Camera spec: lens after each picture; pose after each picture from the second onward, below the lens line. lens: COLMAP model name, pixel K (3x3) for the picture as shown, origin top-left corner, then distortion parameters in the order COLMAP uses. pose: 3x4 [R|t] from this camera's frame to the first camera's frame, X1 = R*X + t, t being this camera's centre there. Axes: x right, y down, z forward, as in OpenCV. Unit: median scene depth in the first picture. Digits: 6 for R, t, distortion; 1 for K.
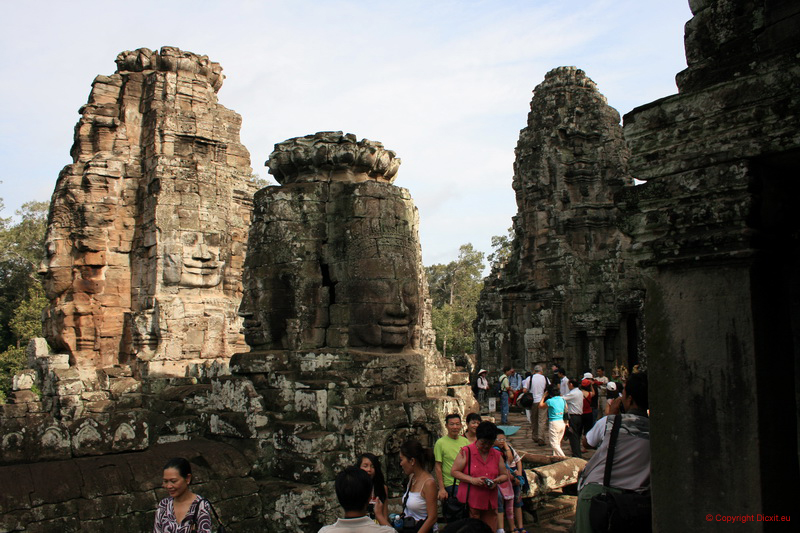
lens RADIAL K [[686.8, 0, 400.3], [0, 686.8, 266.4], [0, 0, 1]] dist [-0.118275, 0.015200]
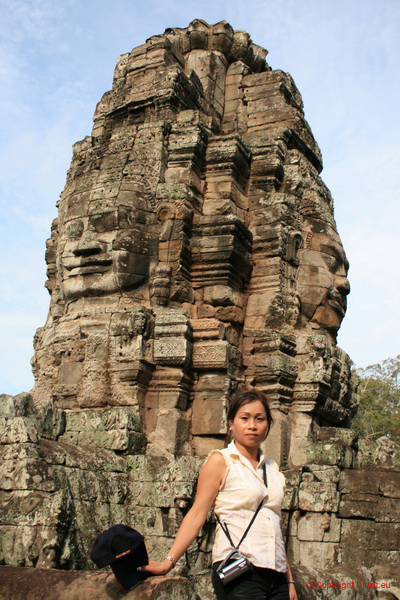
lens RADIAL K [[618.3, 0, 200.2], [0, 618.3, 299.0], [0, 0, 1]] dist [-0.075853, 0.000000]
pose [[0.402593, -0.276853, -0.872508, 0.248291], [0.050679, 0.958446, -0.280738, 0.198793], [0.913975, 0.068805, 0.399894, 0.859913]]
